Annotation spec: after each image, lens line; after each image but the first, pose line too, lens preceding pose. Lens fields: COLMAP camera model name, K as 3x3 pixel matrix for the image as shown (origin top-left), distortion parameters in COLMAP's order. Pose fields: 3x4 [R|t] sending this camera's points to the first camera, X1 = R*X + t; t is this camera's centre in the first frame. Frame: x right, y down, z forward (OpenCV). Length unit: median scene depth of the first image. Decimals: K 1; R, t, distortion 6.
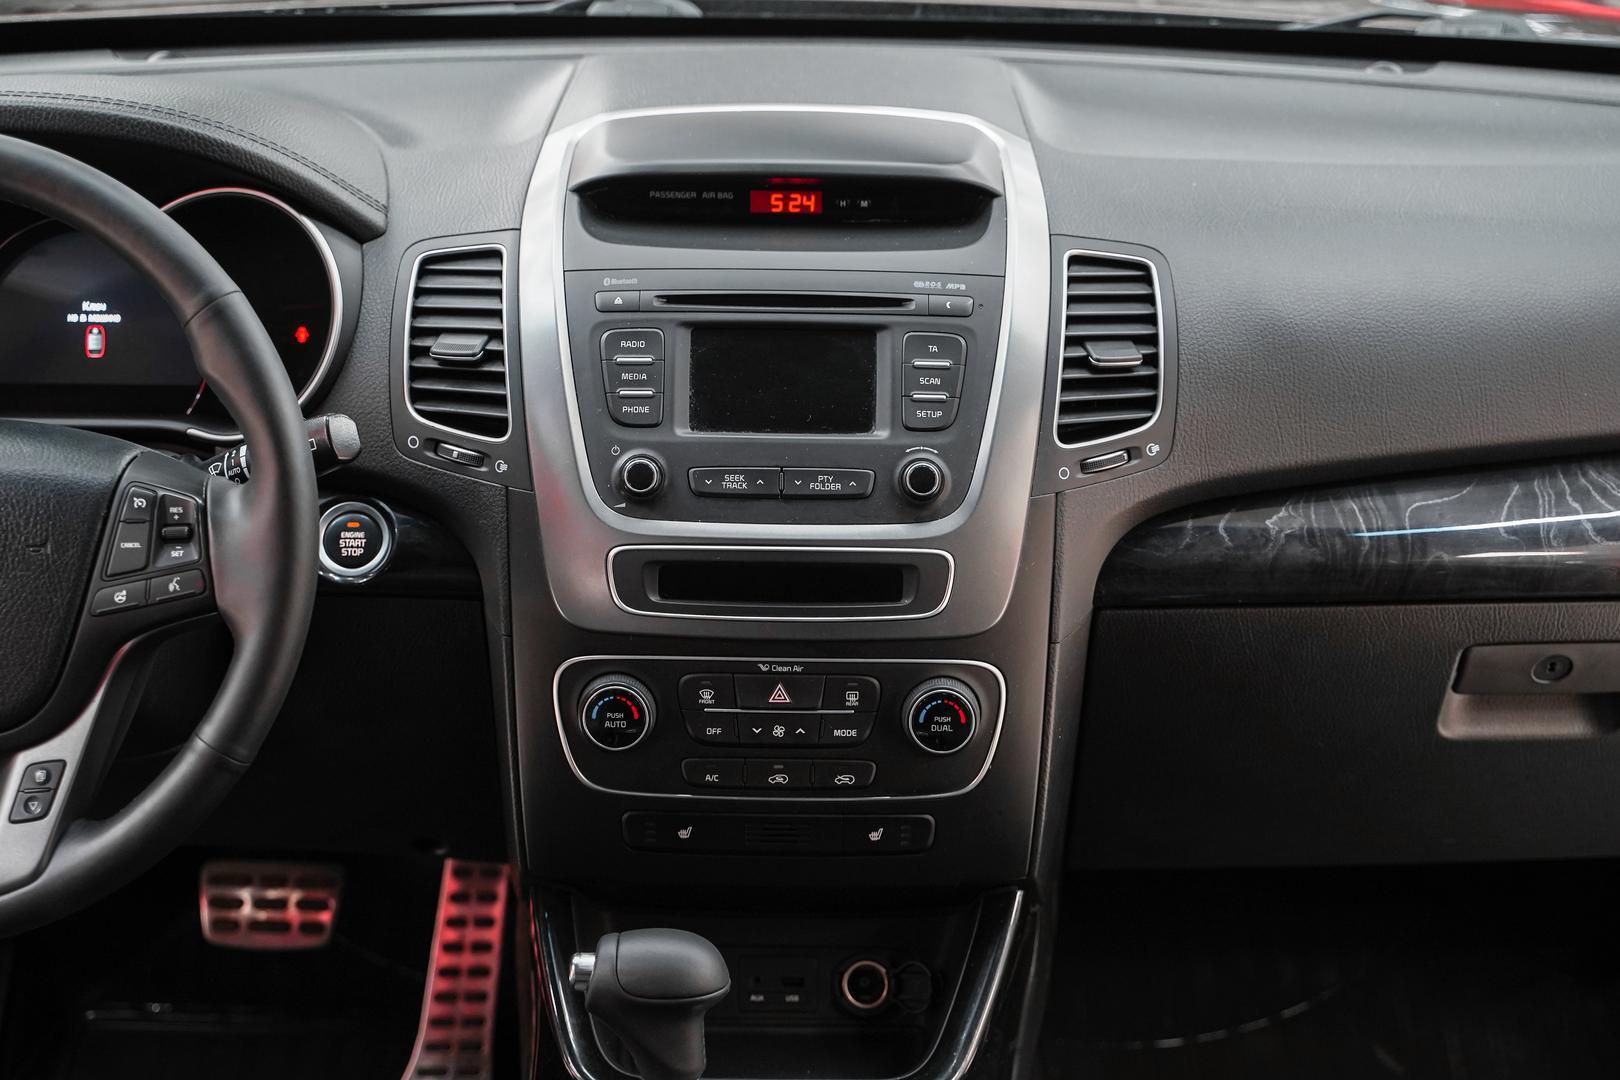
lens RADIAL K [[2391.4, 0, 810.0], [0, 2391.4, 540.0], [0, 0, 1]] dist [0.009346, 0.011175]
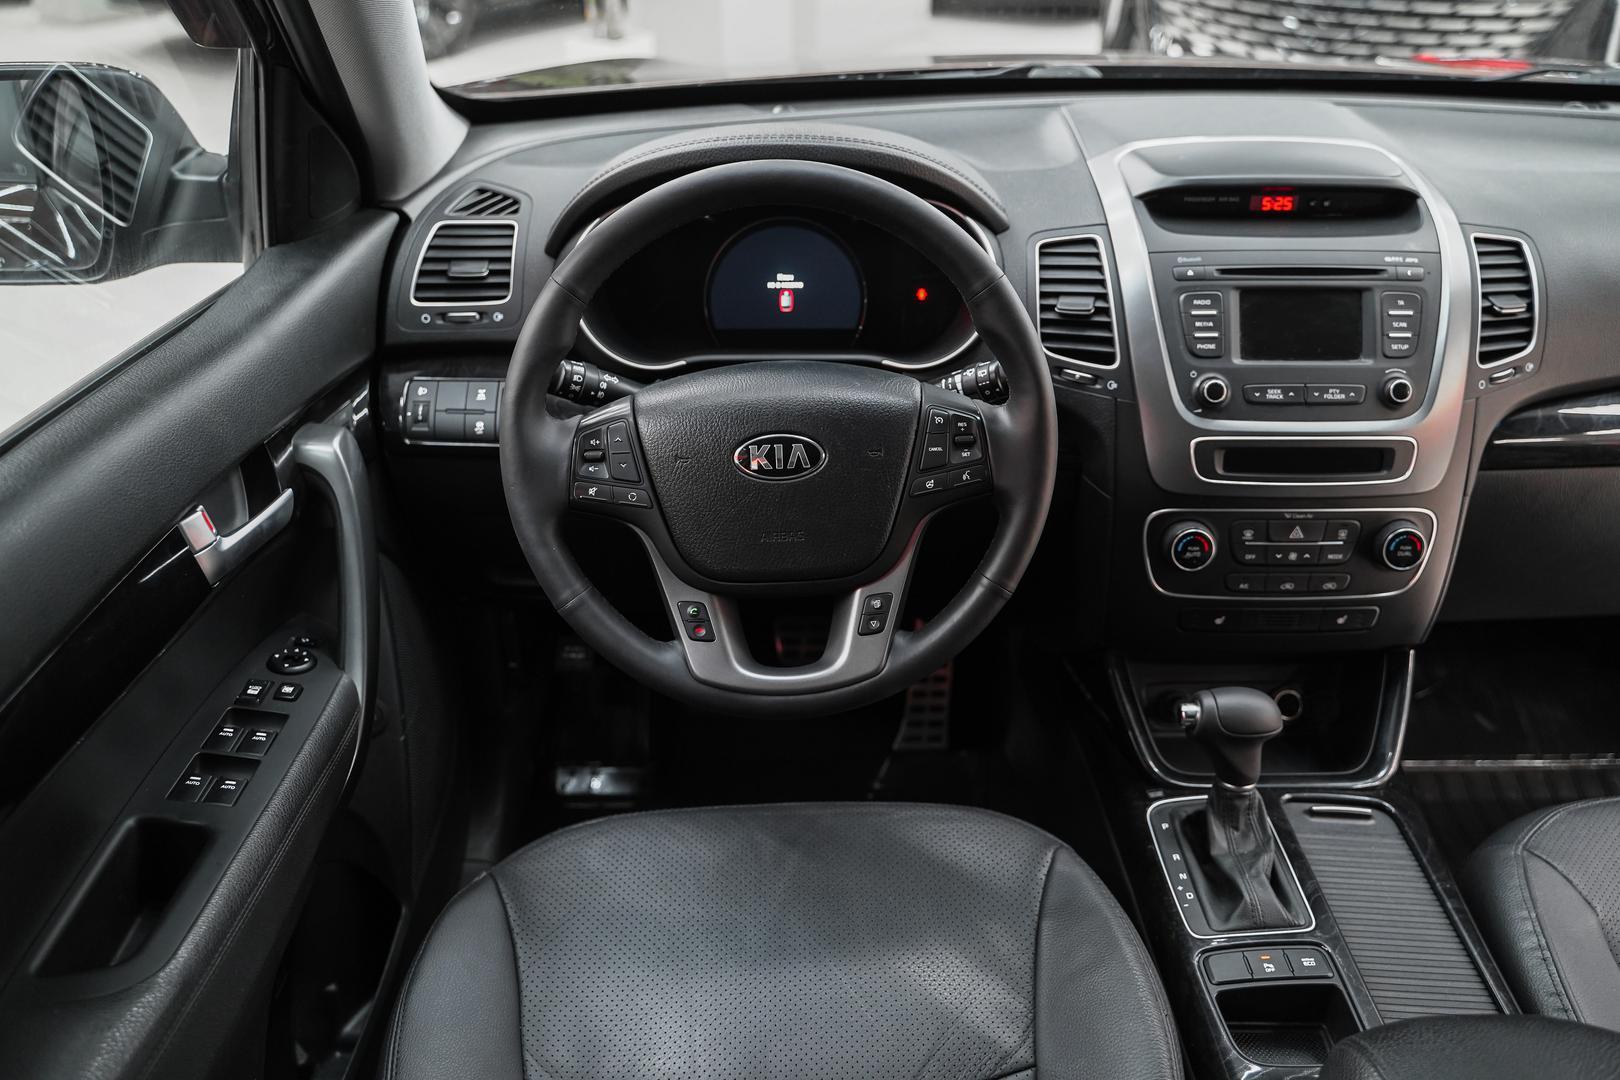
lens RADIAL K [[1311.1, 0, 815.6], [0, 1311.1, 535.2], [0, 0, 1]] dist [-0.006711, 0.012757]
pose [[0.999881, -0.014292, 0.005879, -0.319990], [0.013483, 0.992677, 0.120047, -0.038215], [-0.007552, -0.119953, 0.992751, 0.164719]]
